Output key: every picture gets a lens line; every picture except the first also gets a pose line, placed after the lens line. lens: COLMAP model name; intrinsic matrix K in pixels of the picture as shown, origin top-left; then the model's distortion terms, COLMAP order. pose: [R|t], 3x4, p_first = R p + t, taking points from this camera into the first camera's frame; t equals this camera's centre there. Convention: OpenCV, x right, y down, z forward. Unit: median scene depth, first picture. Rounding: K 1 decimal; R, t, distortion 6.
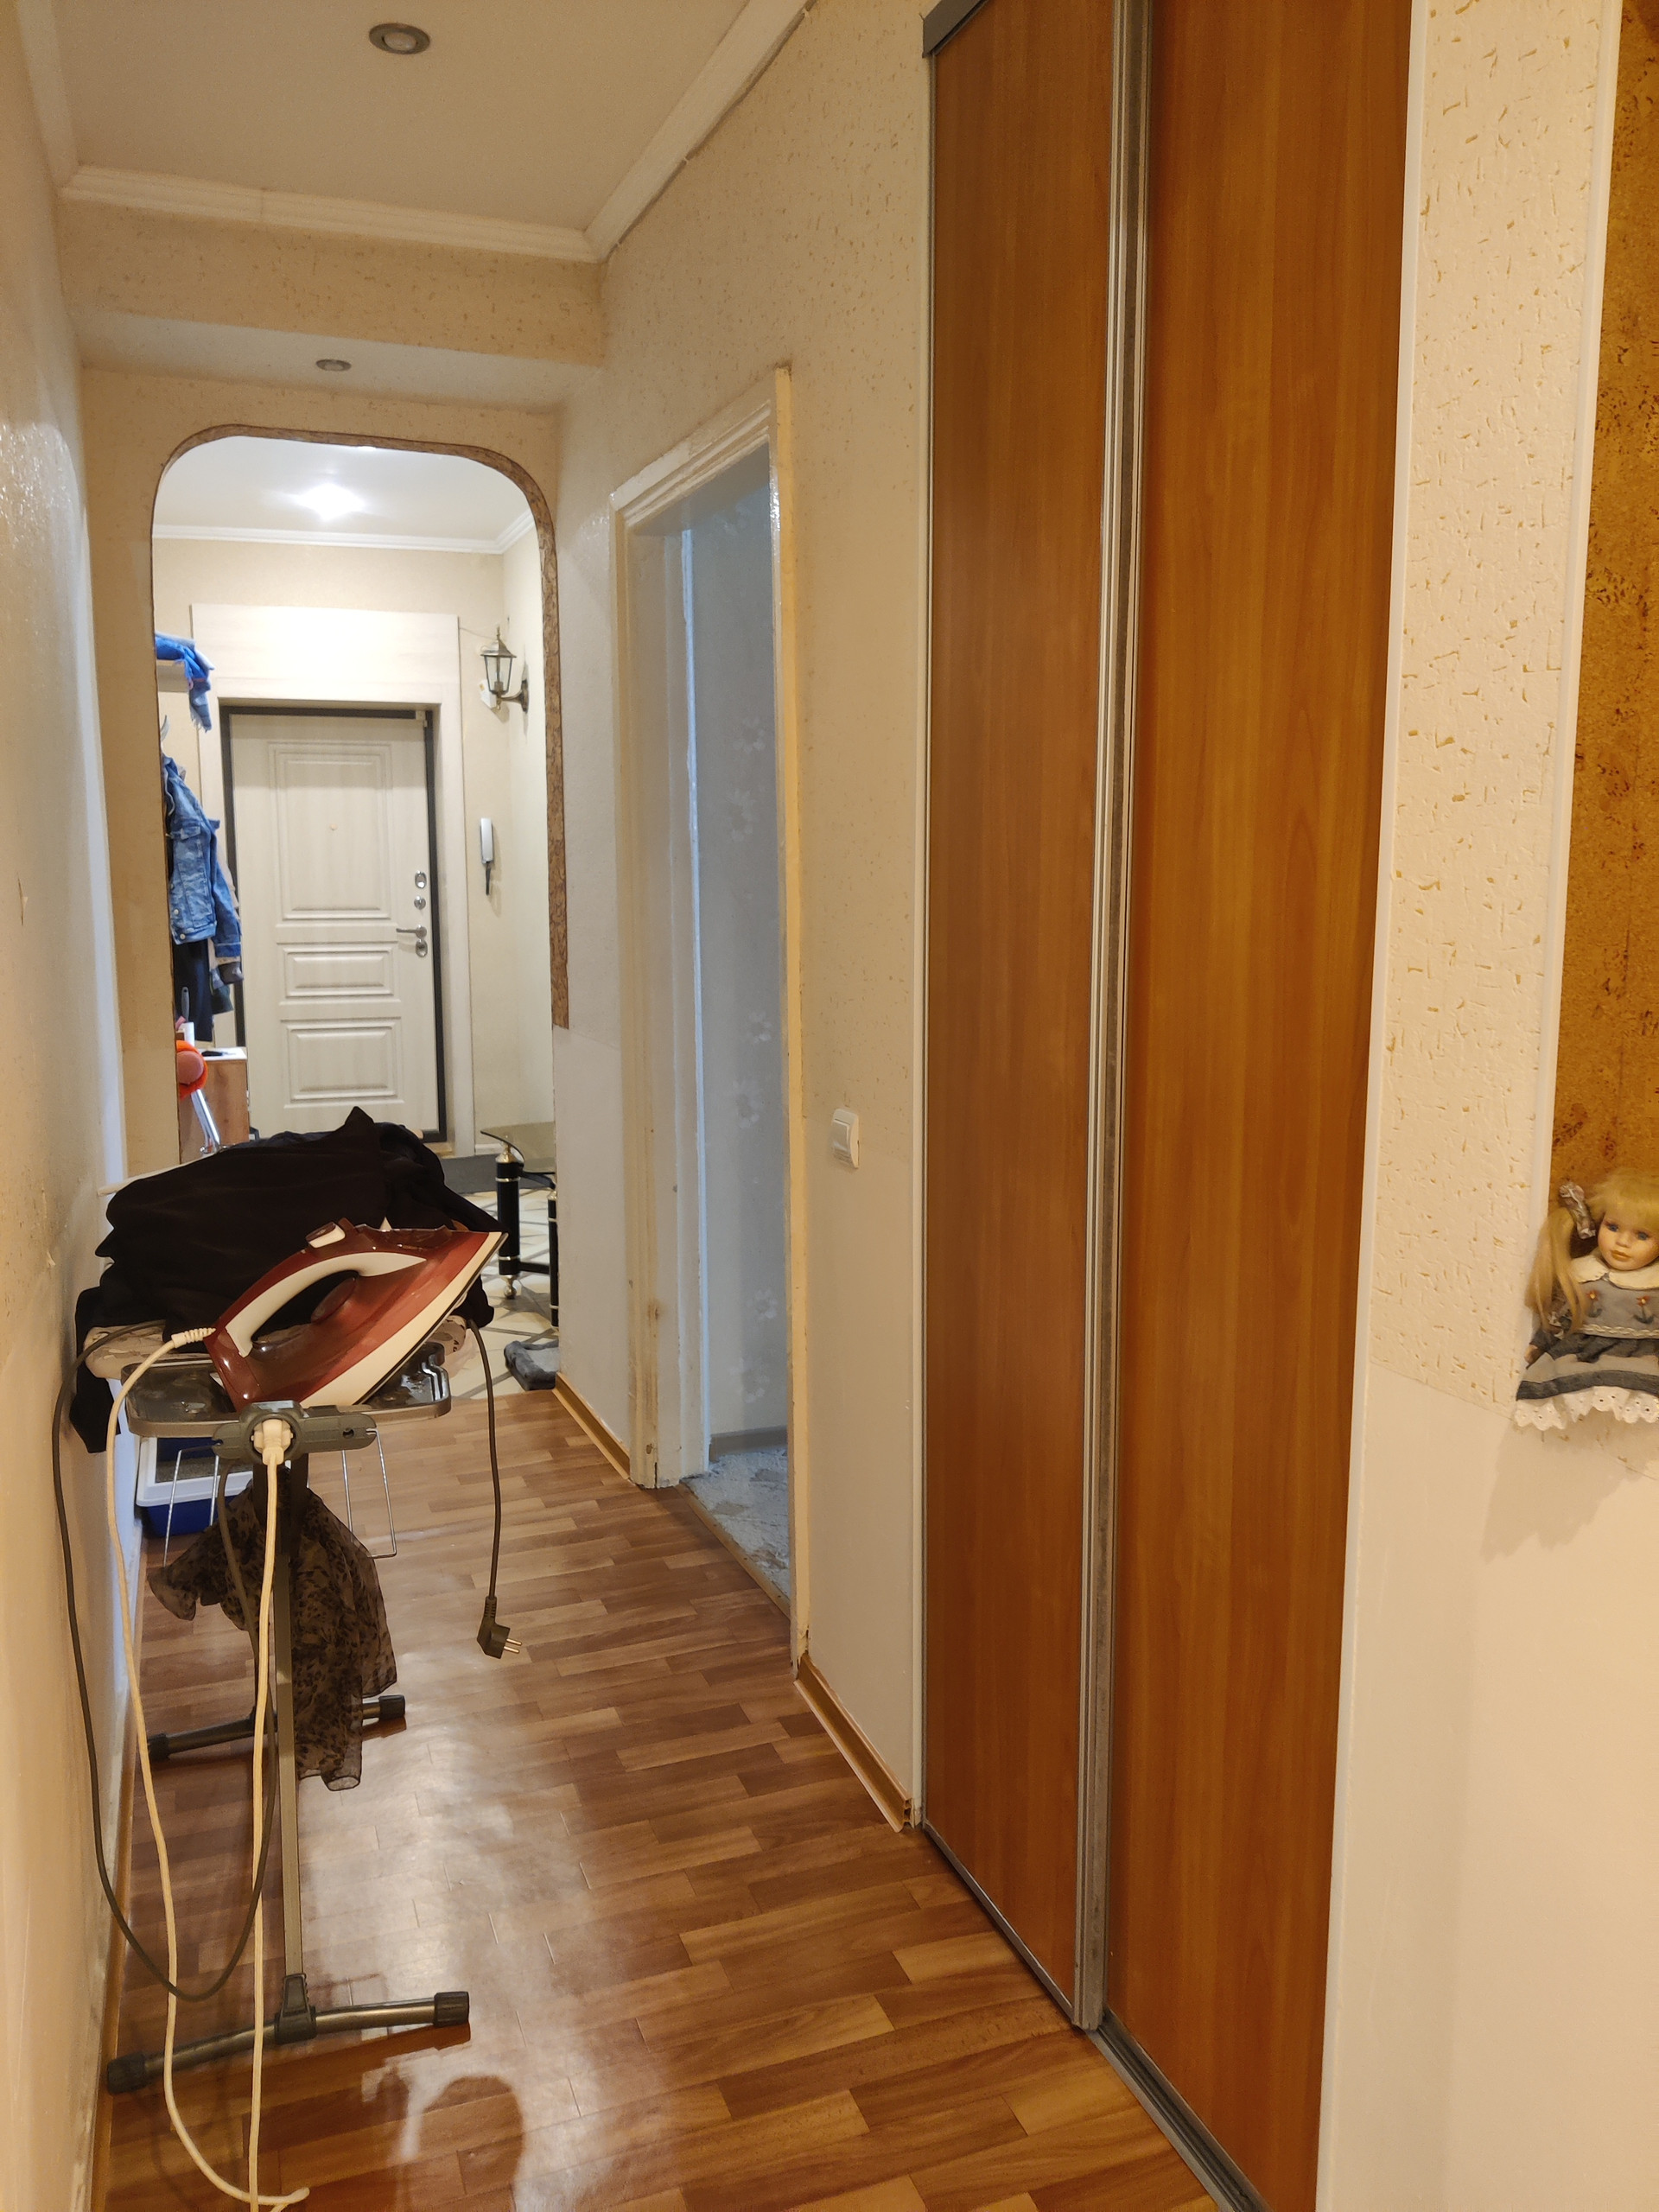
lens RADIAL K [[1741.5, 0, 840.2], [0, 1741.5, 1091.7], [0, 0, 1]] dist [0.051005, -0.004812]
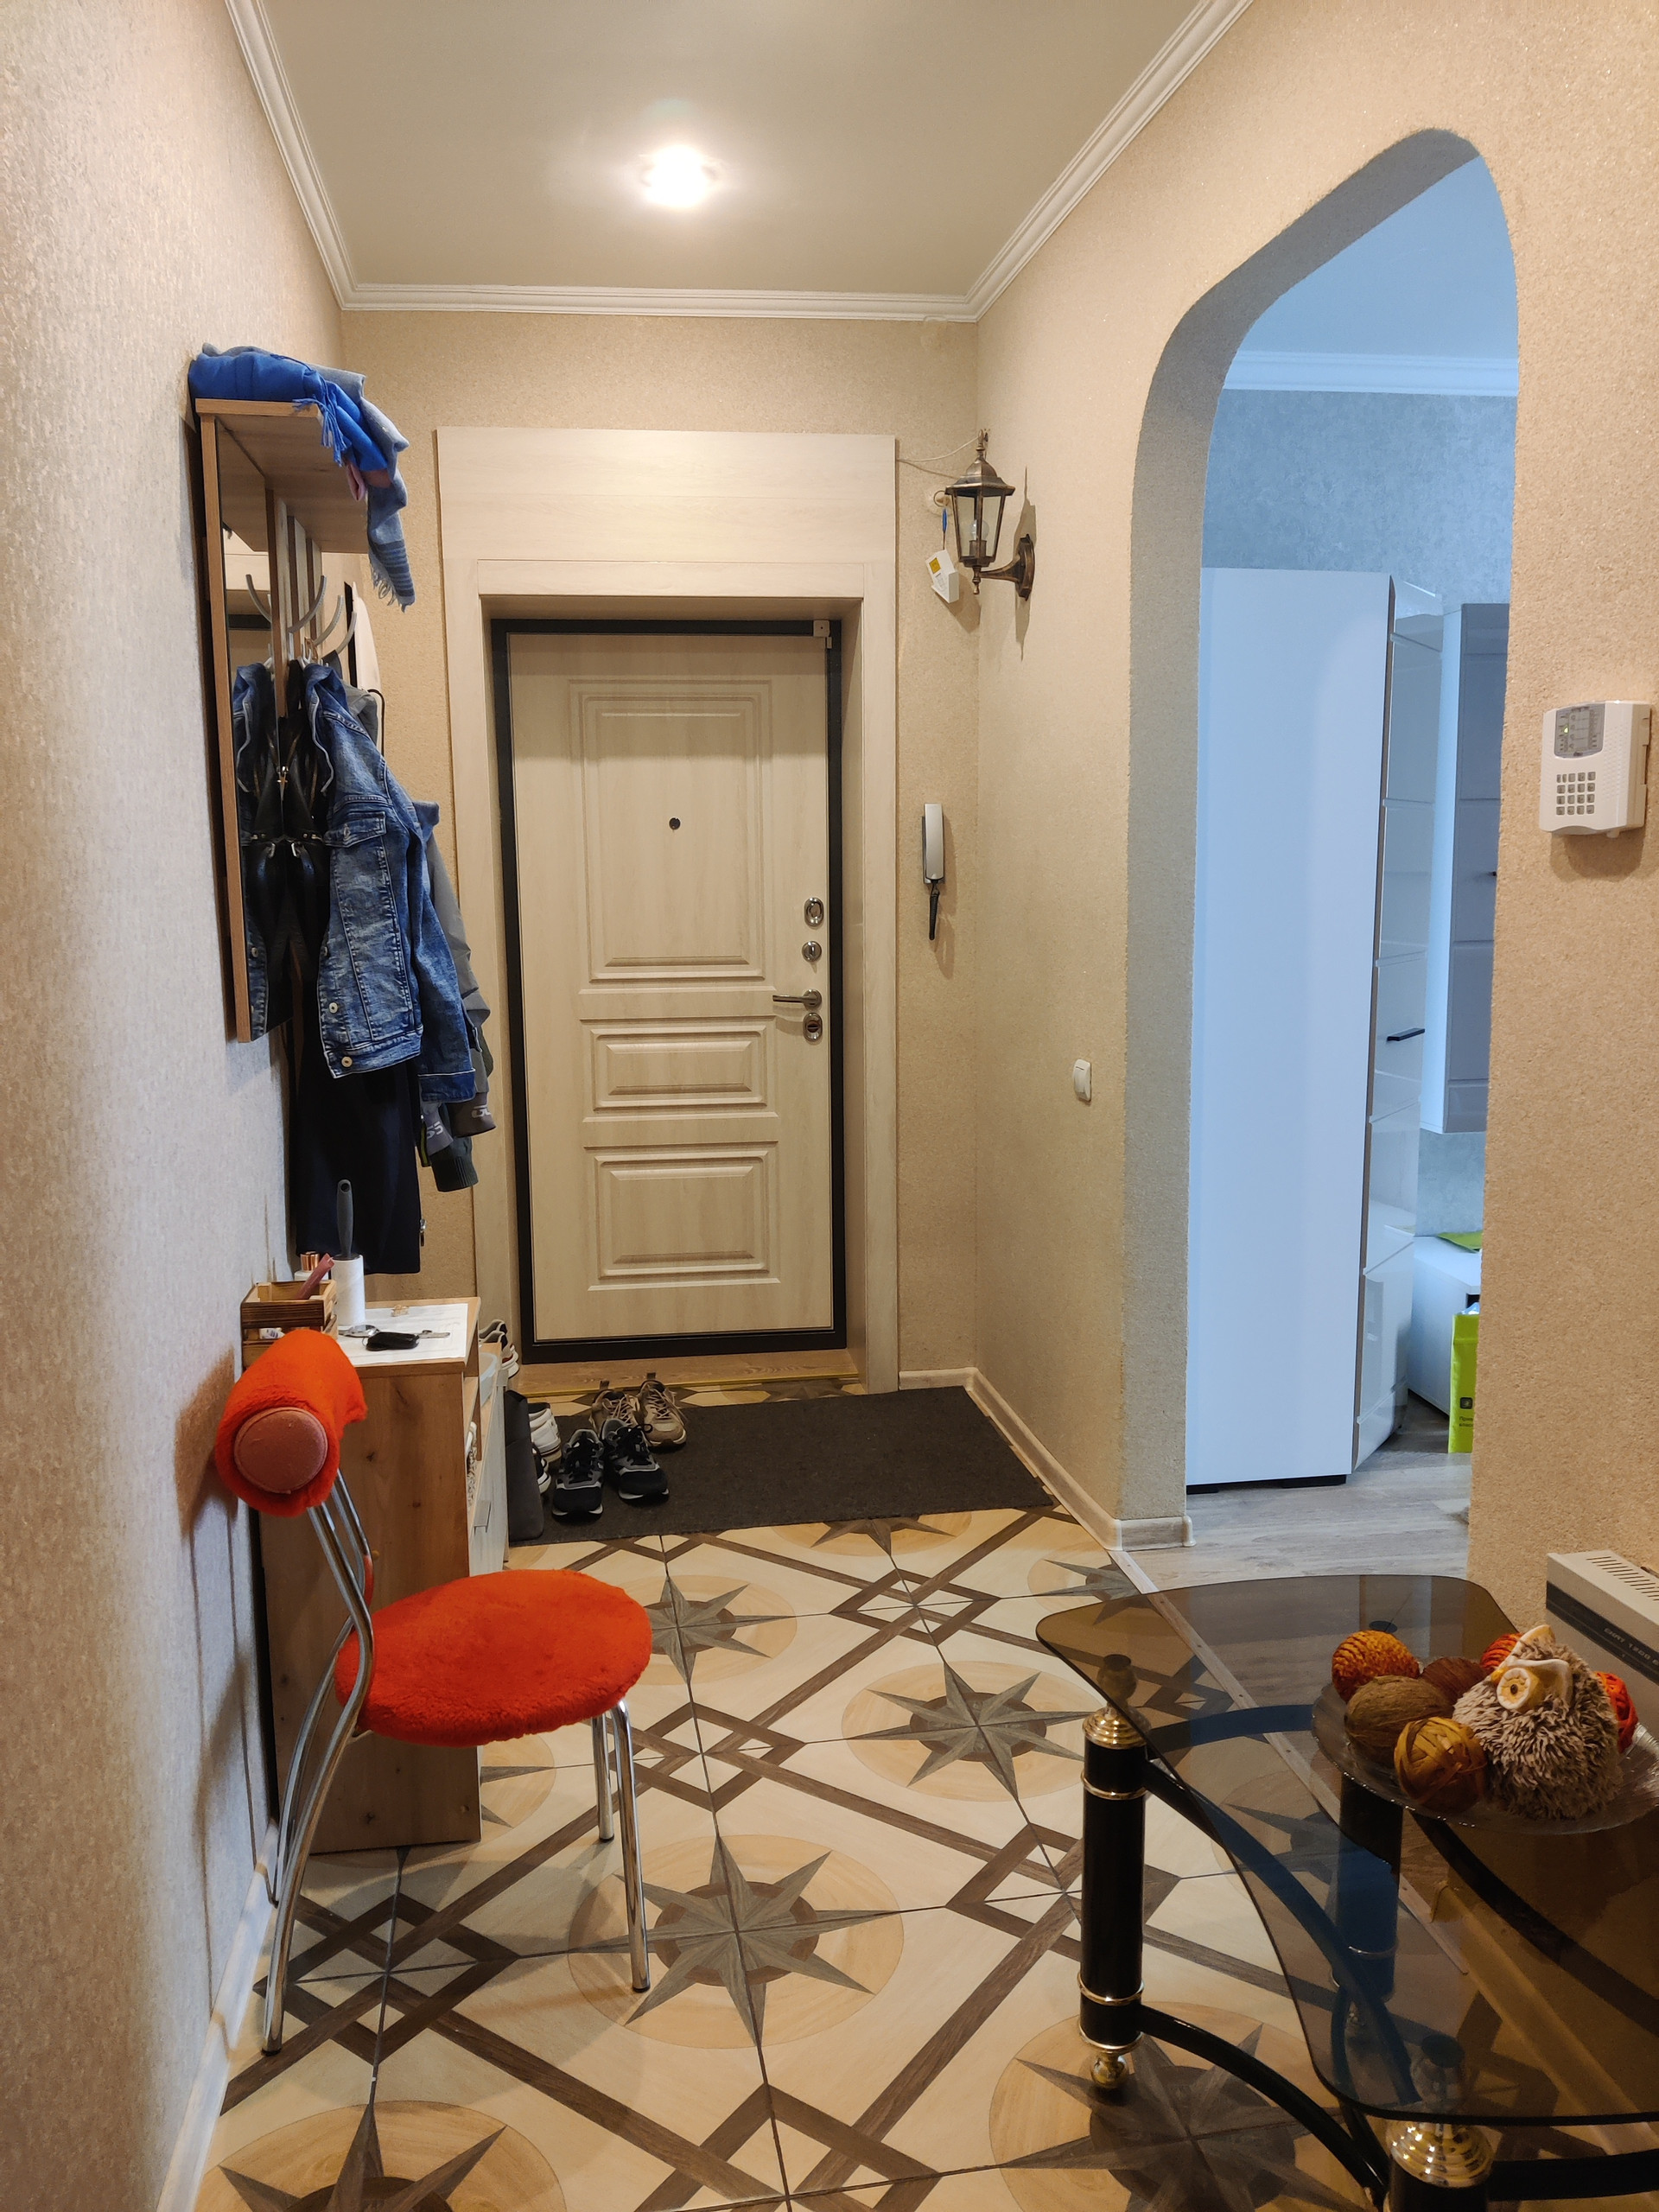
lens RADIAL K [[1741.5, 0, 825.3], [0, 1741.5, 1110.5], [0, 0, 1]] dist [0.051005, -0.004812]
pose [[0.980465, 0.017334, -0.195926, -0.124449], [-0.015925, 0.999835, 0.008764, -0.061790], [0.196045, -0.005472, 0.980580, 0.438991]]
